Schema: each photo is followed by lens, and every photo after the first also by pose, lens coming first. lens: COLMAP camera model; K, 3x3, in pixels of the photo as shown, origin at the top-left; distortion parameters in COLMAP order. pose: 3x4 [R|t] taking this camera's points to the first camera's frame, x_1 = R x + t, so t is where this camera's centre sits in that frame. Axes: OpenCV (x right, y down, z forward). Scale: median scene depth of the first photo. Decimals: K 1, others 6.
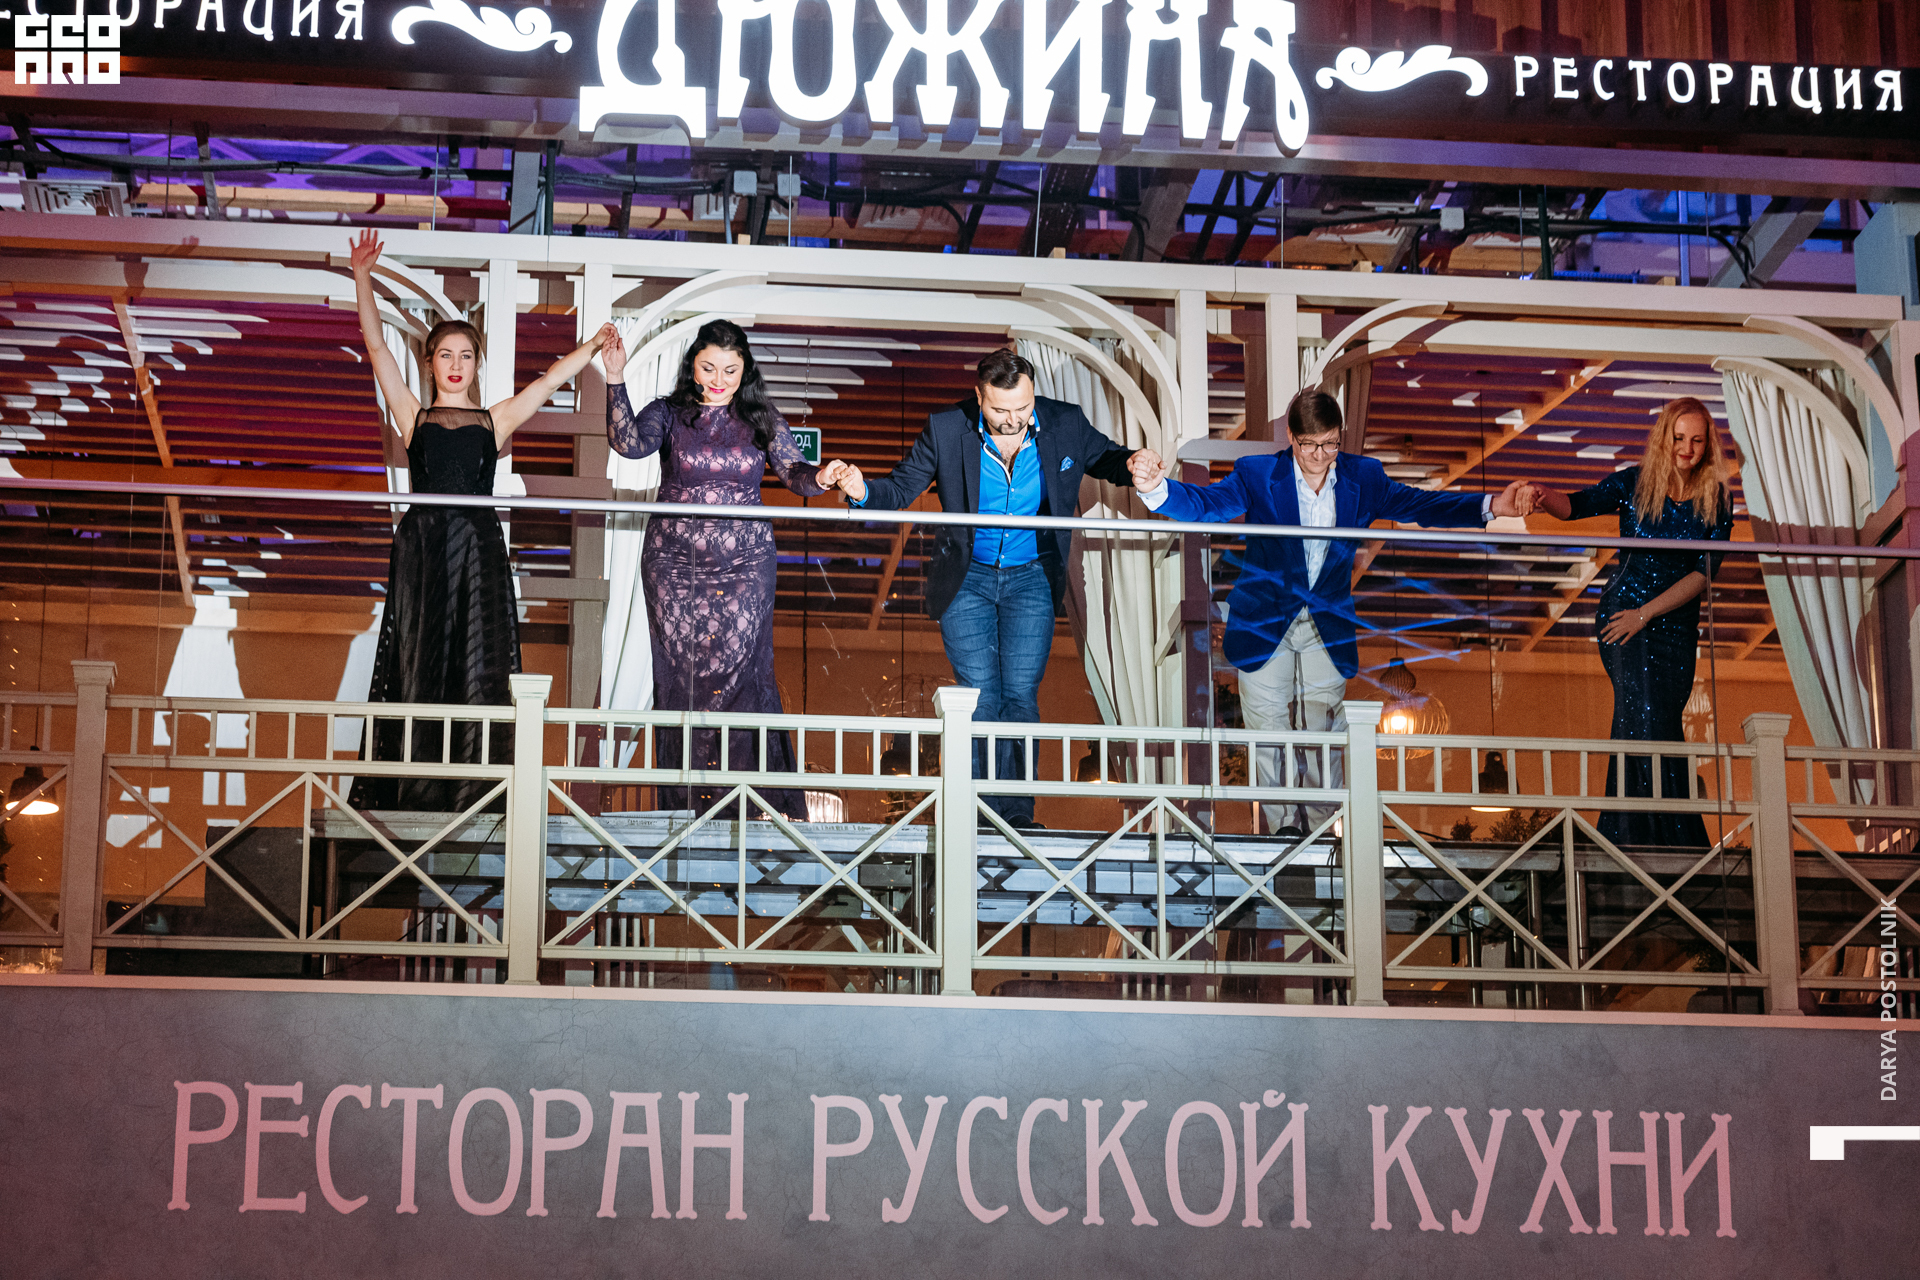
lens RADIAL K [[4629.4, 0, 948.0], [0, 4629.4, 620.9], [0, 0, 1]] dist [0.041047, 0.000000]
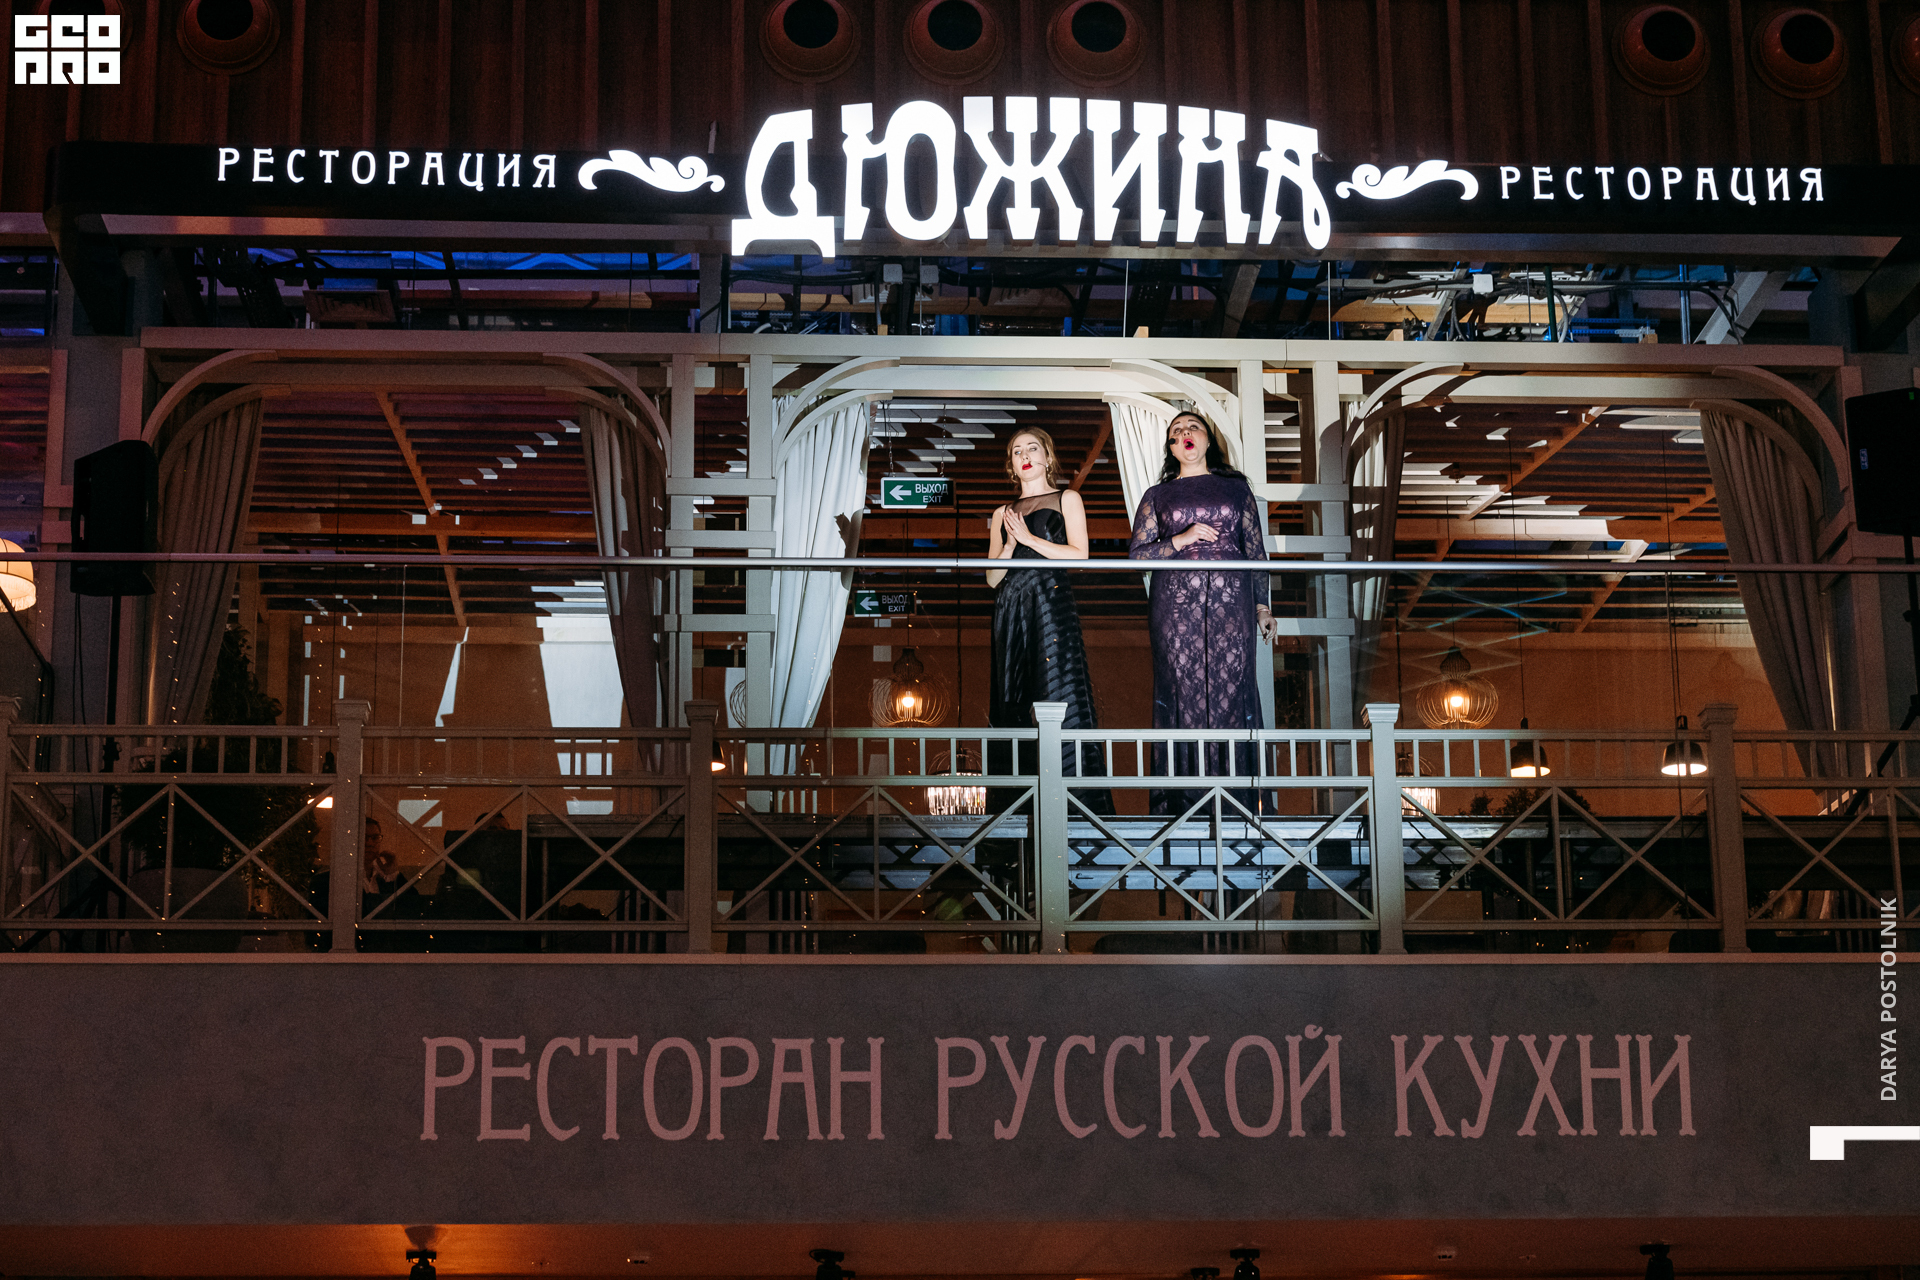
lens RADIAL K [[4032.8, 0, 937.8], [0, 4032.8, 636.9], [0, 0, 1]] dist [-0.043261, 0.000000]
pose [[0.997840, -0.027040, -0.059861, 0.036933], [0.027930, 0.999511, 0.014073, -0.018549], [0.059451, -0.015715, 0.998108, -0.066595]]
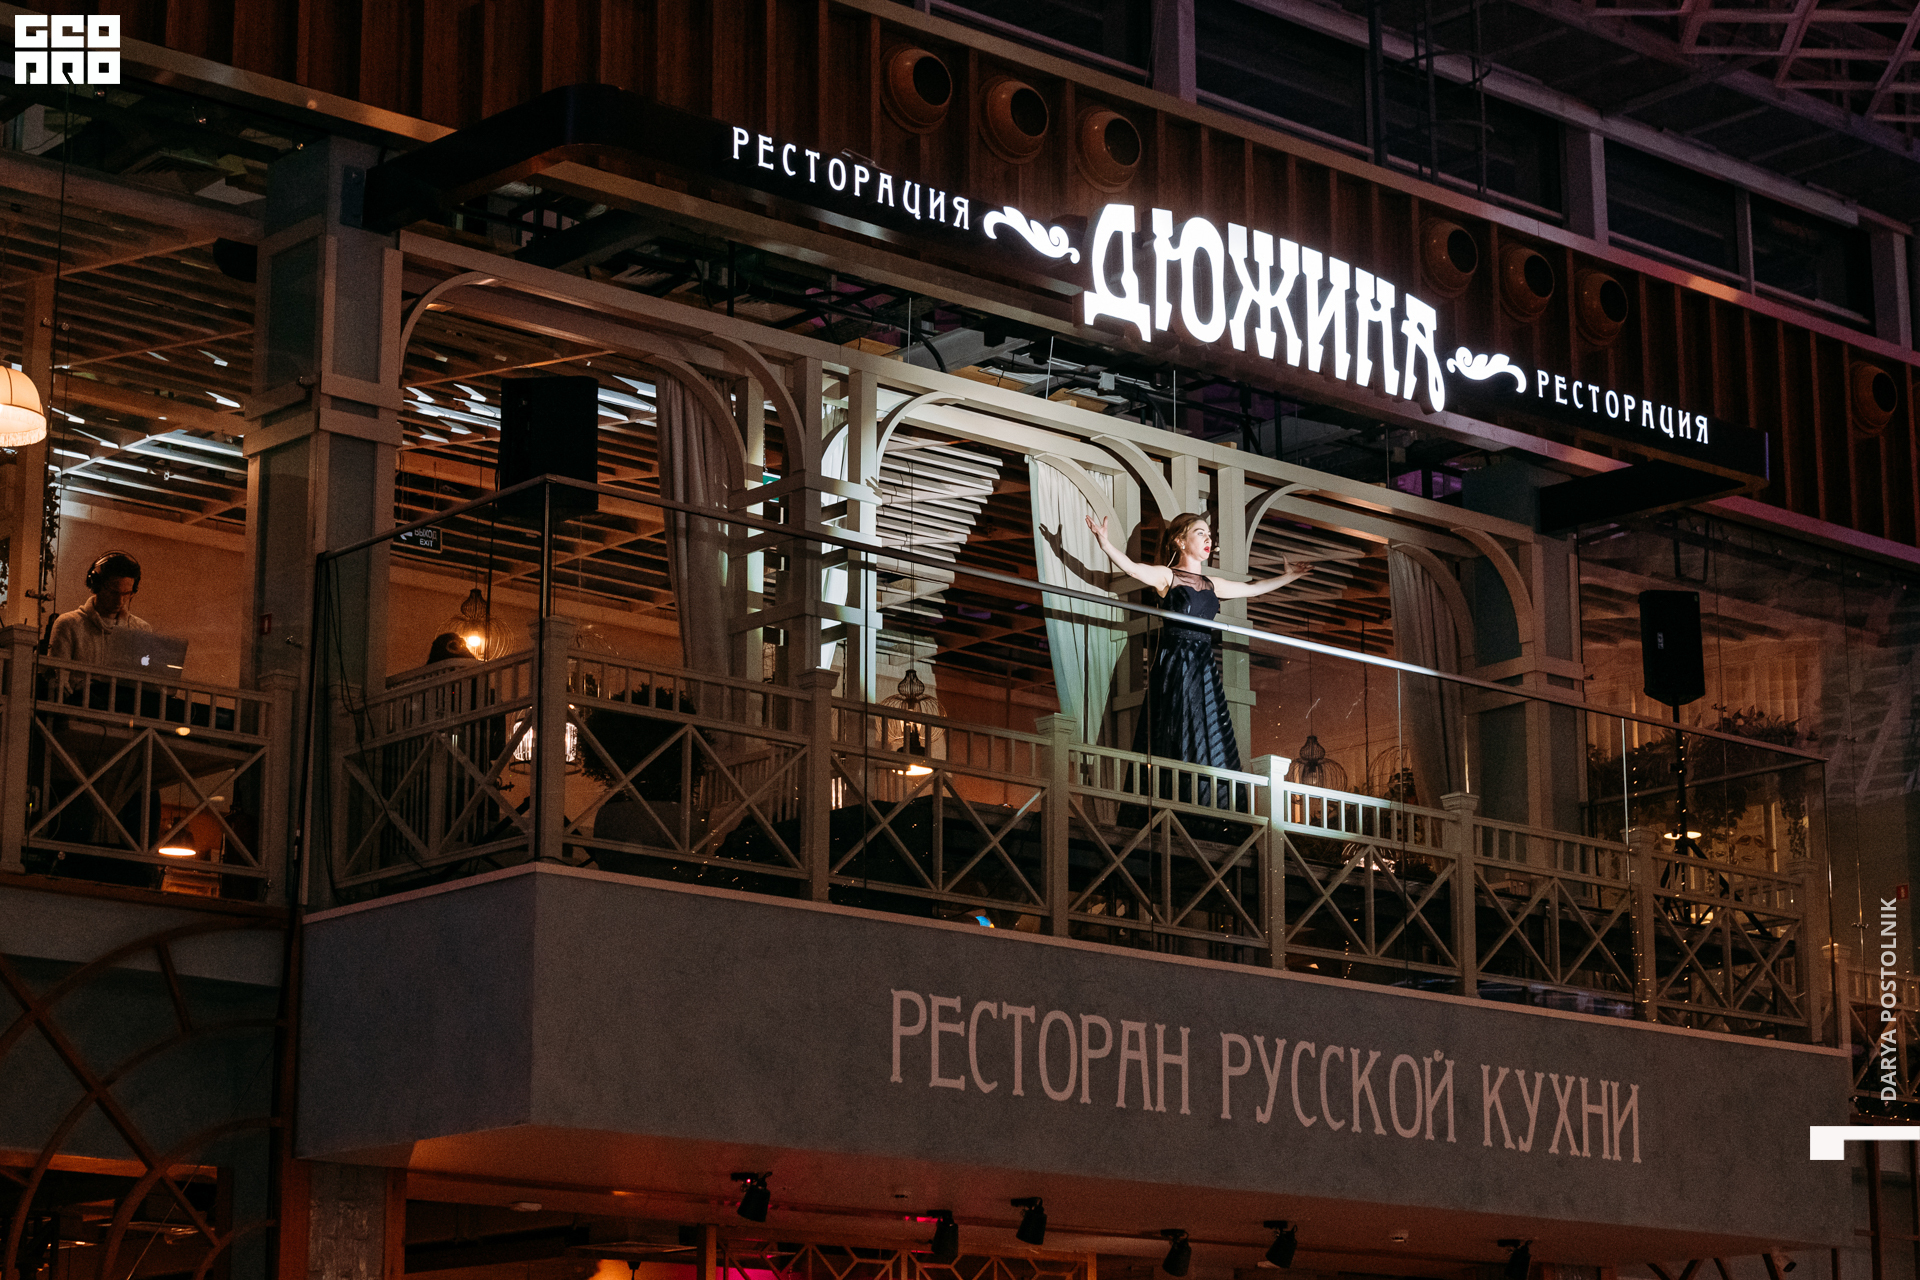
lens RADIAL K [[4032.8, 0, 893.8], [0, 4032.8, 685.9], [0, 0, 1]] dist [-0.043261, 0.000000]
pose [[0.833818, 0.125855, 0.537502, -0.781439], [-0.159864, 0.986995, 0.016892, -0.009571], [-0.528386, -0.100012, 0.843093, -0.002535]]
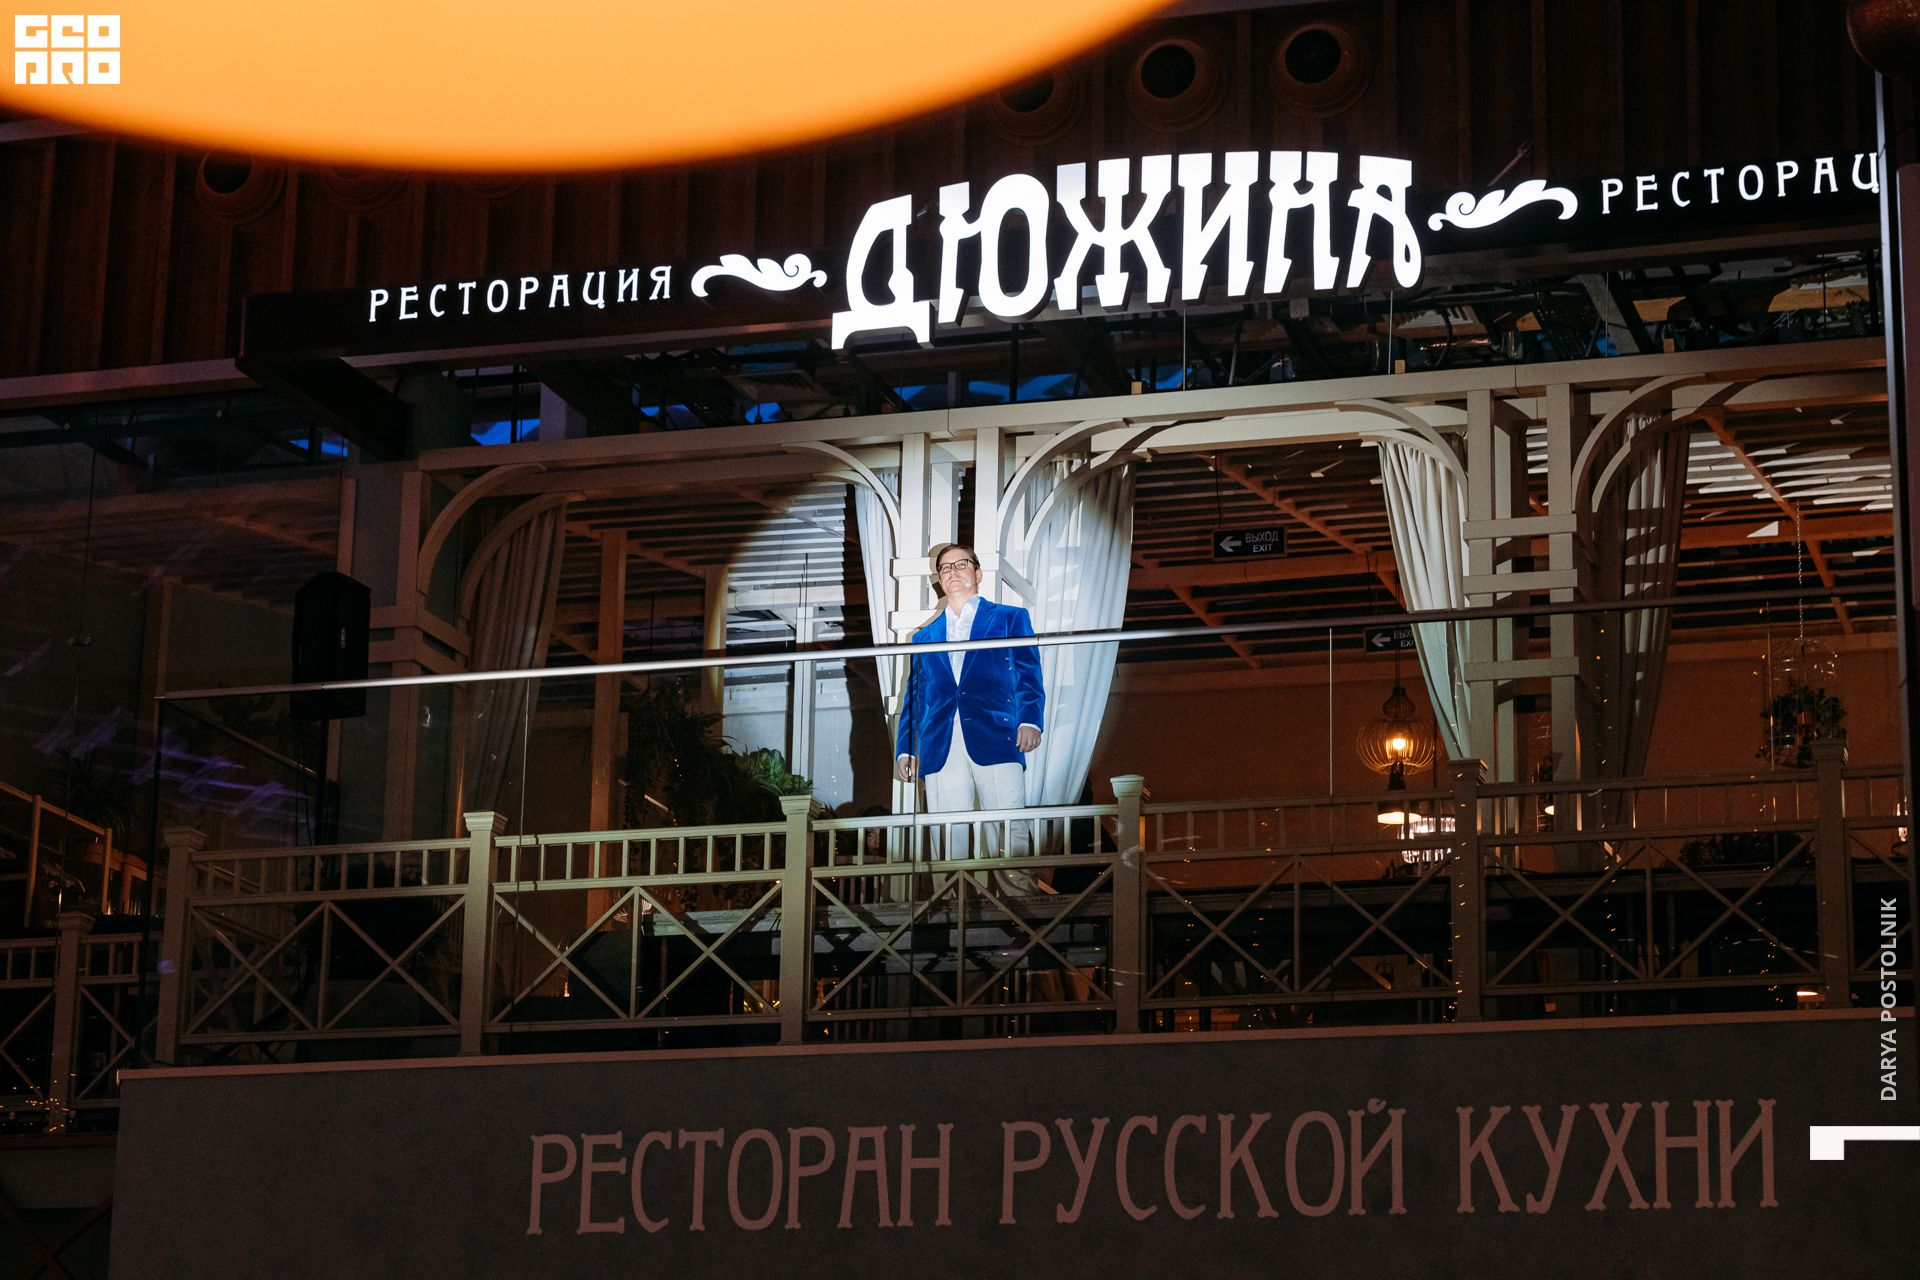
lens RADIAL K [[4556.0, 0, 870.7], [0, 4556.0, 608.4], [0, 0, 1]] dist [0.015717, 0.000000]
pose [[0.902019, -0.093398, -0.421473, 0.446526], [0.097960, 0.995131, -0.010871, -0.022987], [0.420436, -0.031482, 0.906776, -0.105770]]
